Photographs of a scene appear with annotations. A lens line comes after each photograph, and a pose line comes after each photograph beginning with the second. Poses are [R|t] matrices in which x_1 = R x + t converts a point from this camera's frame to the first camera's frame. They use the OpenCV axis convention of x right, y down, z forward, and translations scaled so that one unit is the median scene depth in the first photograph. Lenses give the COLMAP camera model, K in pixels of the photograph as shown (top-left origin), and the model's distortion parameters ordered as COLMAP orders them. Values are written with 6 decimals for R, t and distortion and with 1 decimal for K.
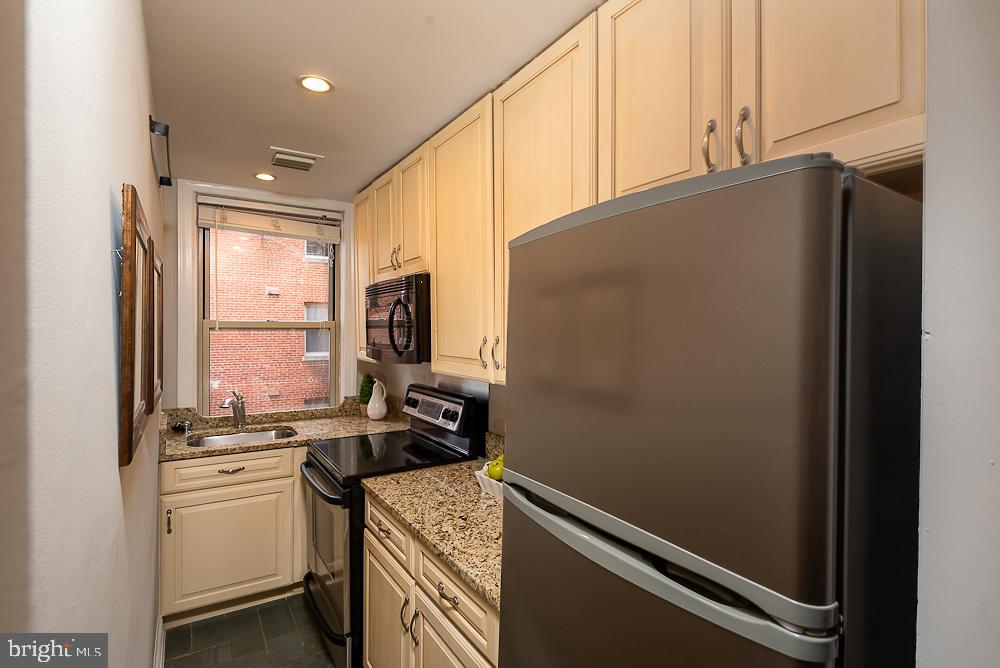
lens RADIAL K [[485.2, 0, 501.0], [0, 485.2, 333.2], [0, 0, 1]] dist [-0.002589, -0.001902]
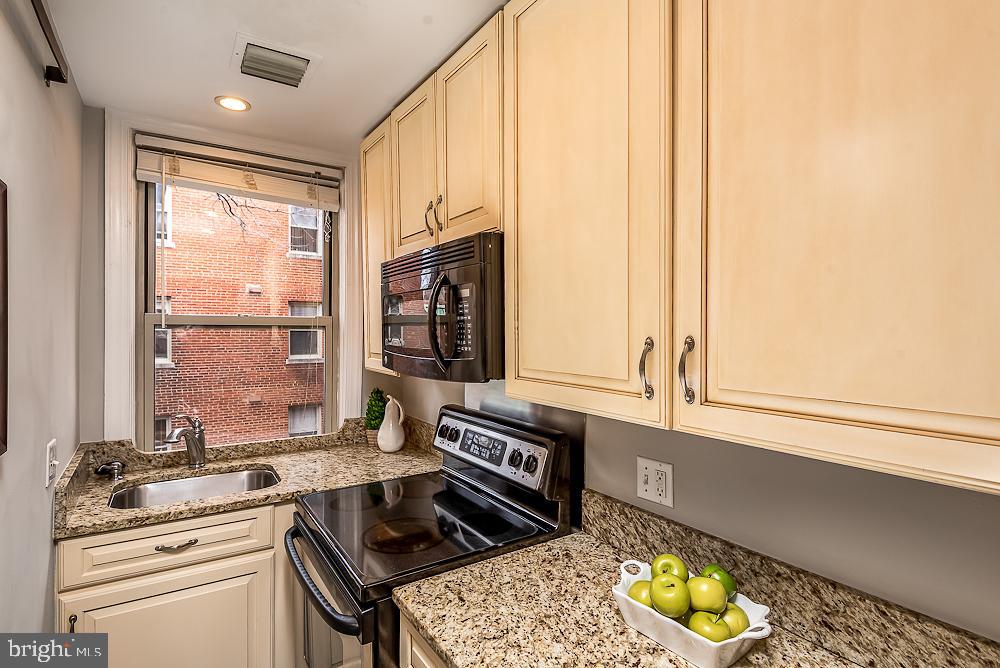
lens RADIAL K [[485.2, 0, 498.3], [0, 485.2, 332.6], [0, 0, 1]] dist [-0.002589, -0.001902]
pose [[0.999708, -0.000193, 0.024143, -0.130747], [0.000270, 0.999995, -0.003192, 0.002129], [-0.024142, 0.003198, 0.999703, 0.313978]]
